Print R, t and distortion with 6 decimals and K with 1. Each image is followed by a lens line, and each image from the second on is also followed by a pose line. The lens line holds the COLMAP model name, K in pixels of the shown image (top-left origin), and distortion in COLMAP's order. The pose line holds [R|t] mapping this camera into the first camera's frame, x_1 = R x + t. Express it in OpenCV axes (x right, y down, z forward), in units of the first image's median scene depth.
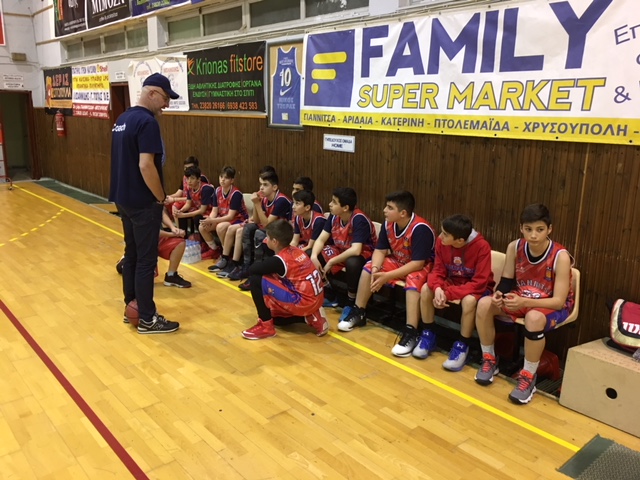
lens RADIAL K [[544.7, 0, 320.5], [0, 544.7, 240.8], [0, 0, 1]] dist [0.006449, -0.002363]
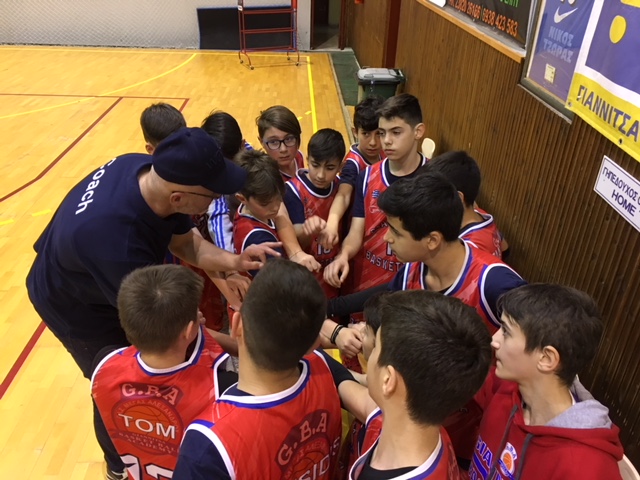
lens RADIAL K [[544.7, 0, 319.6], [0, 544.7, 238.6], [0, 0, 1]] dist [0.006449, -0.002363]
pose [[0.789793, 0.305986, -0.531601, 0.068053], [-0.157571, 0.938812, 0.306273, -0.218783], [0.592789, -0.158127, 0.789681, 0.540664]]
